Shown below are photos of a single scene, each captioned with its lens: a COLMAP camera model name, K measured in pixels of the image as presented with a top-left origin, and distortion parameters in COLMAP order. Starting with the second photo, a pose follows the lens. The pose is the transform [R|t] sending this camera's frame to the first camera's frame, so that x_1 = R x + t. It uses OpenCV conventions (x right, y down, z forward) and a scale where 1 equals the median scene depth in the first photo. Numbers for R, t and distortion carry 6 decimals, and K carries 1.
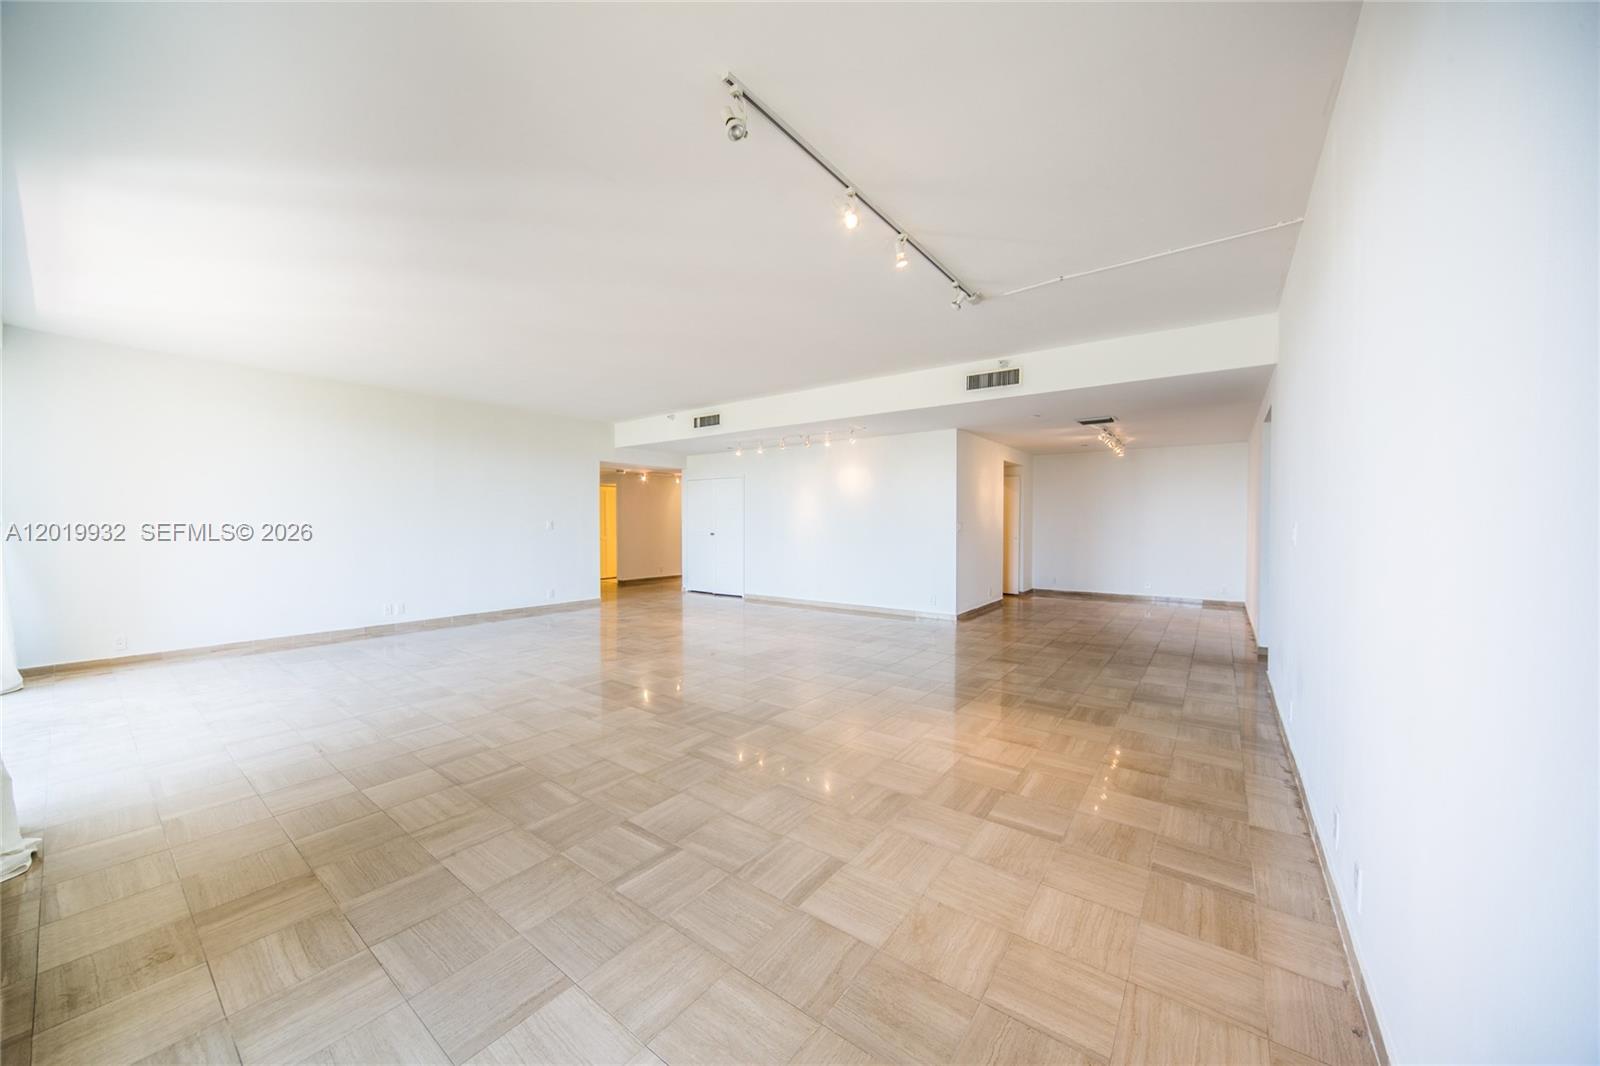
lens RADIAL K [[562.6, 0, 804.4], [0, 562.6, 529.2], [0, 0, 1]] dist [-0.014511, -0.000024]
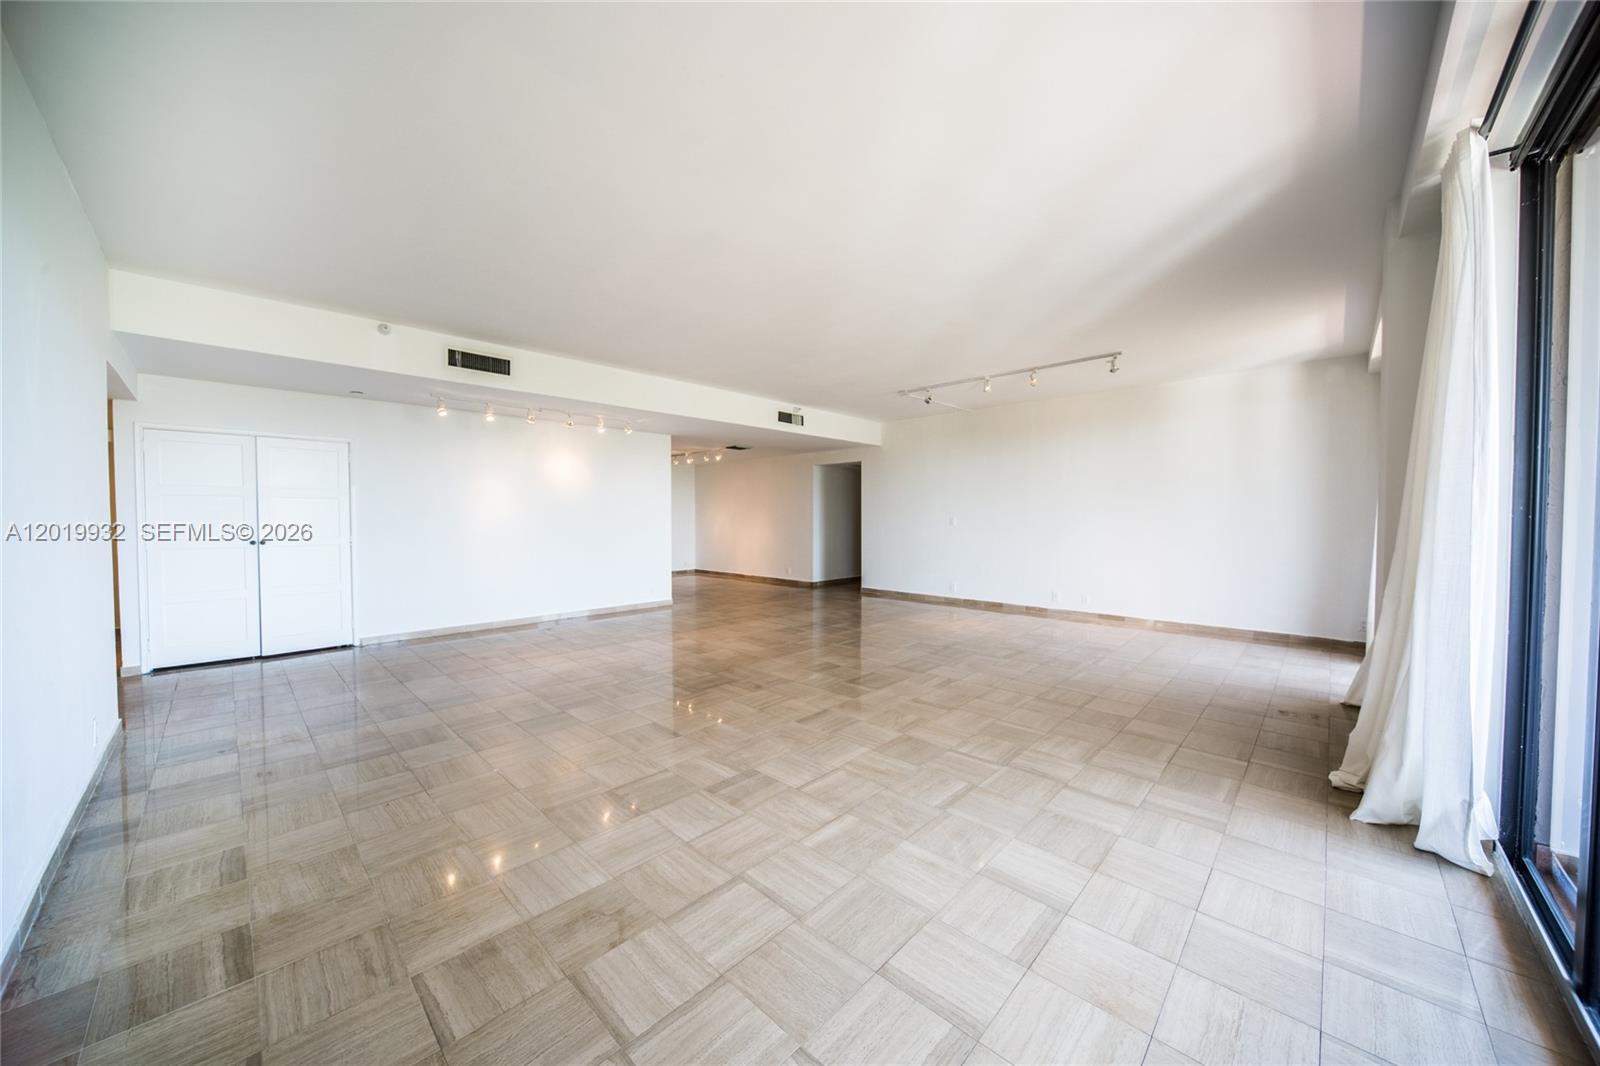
lens RADIAL K [[562.6, 0, 800.3], [0, 562.6, 526.9], [0, 0, 1]] dist [-0.014511, -0.000024]
pose [[0.123681, -0.019596, 0.992129, -1.332383], [0.013924, 0.999741, 0.018011, -0.017667], [-0.992224, 0.011587, 0.123922, 0.969589]]
